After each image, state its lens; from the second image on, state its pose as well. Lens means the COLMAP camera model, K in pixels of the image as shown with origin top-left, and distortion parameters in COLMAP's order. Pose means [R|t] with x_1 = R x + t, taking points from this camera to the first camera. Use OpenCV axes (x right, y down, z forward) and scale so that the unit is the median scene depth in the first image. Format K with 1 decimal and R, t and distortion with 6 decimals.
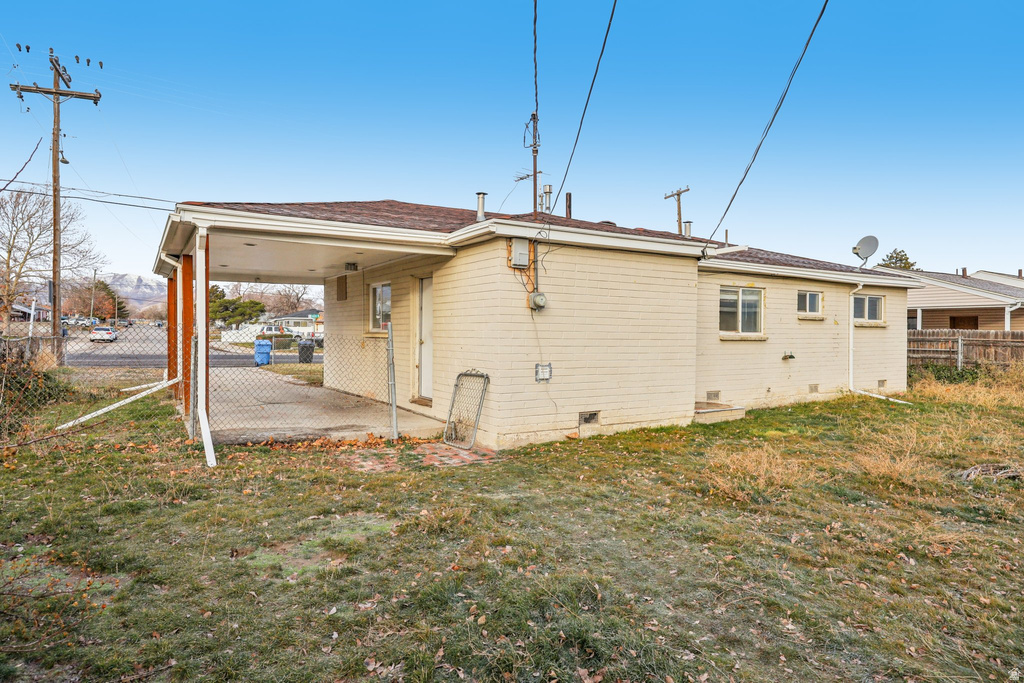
lens RADIAL K [[611.4, 0, 510.0], [0, 611.4, 338.3], [0, 0, 1]] dist [0.005140, -0.000671]
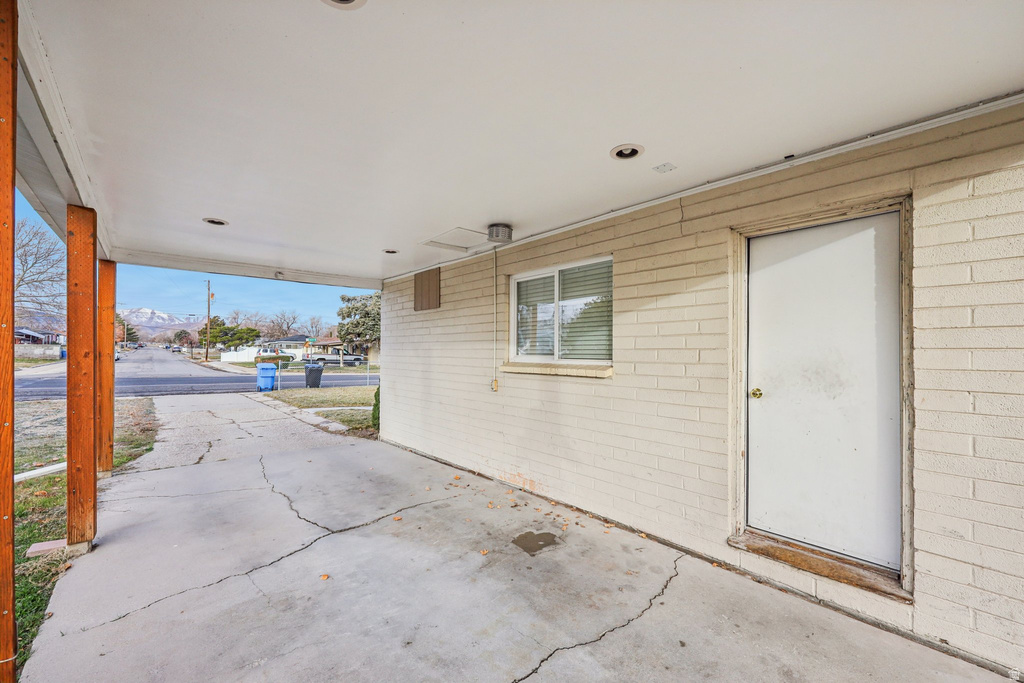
lens RADIAL K [[413.5, 0, 516.9], [0, 413.5, 350.1], [0, 0, 1]] dist [-0.004115, -0.000980]
pose [[0.983791, 0.000471, 0.179318, -0.292284], [0.002418, 0.999871, -0.015890, -0.015249], [-0.179302, 0.016066, 0.983663, 0.636042]]
